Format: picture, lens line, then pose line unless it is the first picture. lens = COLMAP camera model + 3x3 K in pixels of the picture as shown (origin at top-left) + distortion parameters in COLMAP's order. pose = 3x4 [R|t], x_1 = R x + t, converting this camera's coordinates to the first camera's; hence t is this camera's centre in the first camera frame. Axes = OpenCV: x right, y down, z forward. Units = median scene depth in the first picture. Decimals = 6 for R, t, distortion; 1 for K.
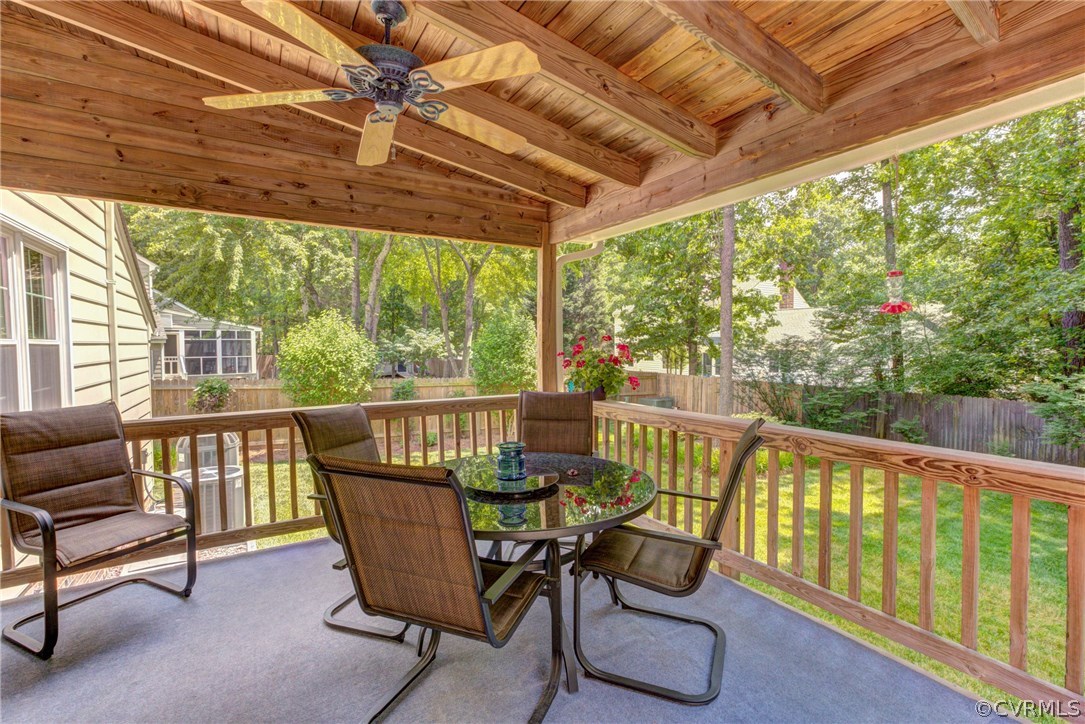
lens RADIAL K [[483.8, 0, 542.5], [0, 483.8, 362.0], [0, 0, 1]] dist [-0.000871, -0.000041]
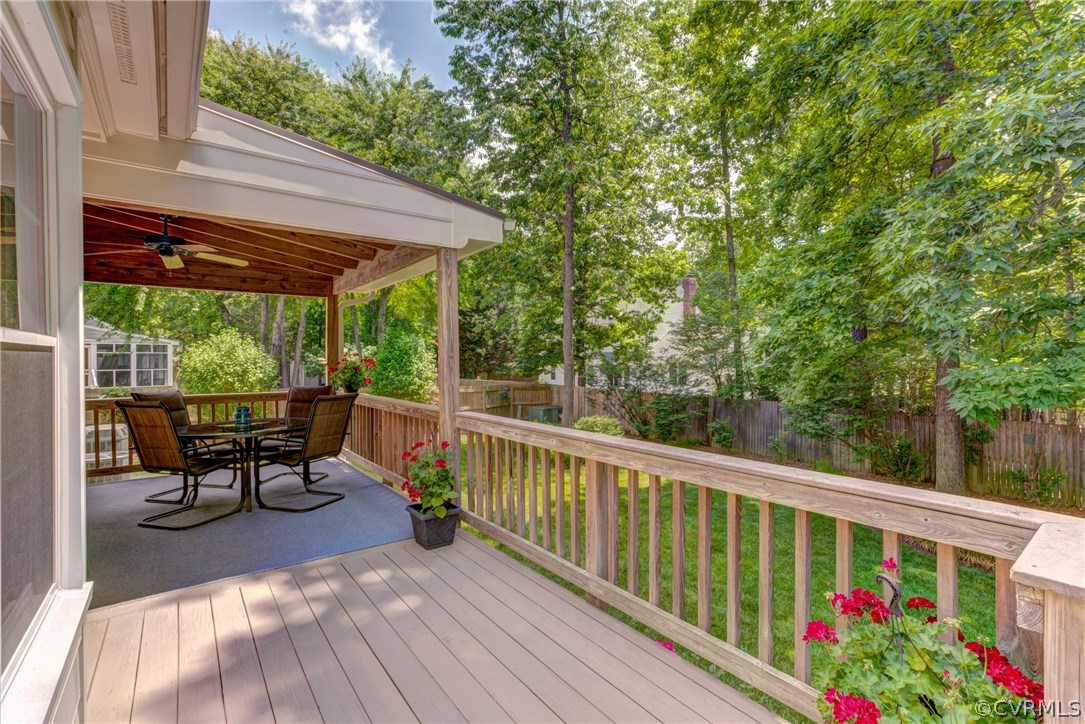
lens RADIAL K [[492.6, 0, 542.5], [0, 492.6, 362.0], [0, 0, 1]] dist [0.002094, 0.000625]
pose [[0.996115, 0.001722, 0.088048, 0.148828], [0.000834, 0.999580, -0.028983, 0.005474], [-0.088061, 0.028943, 0.995694, -0.174109]]
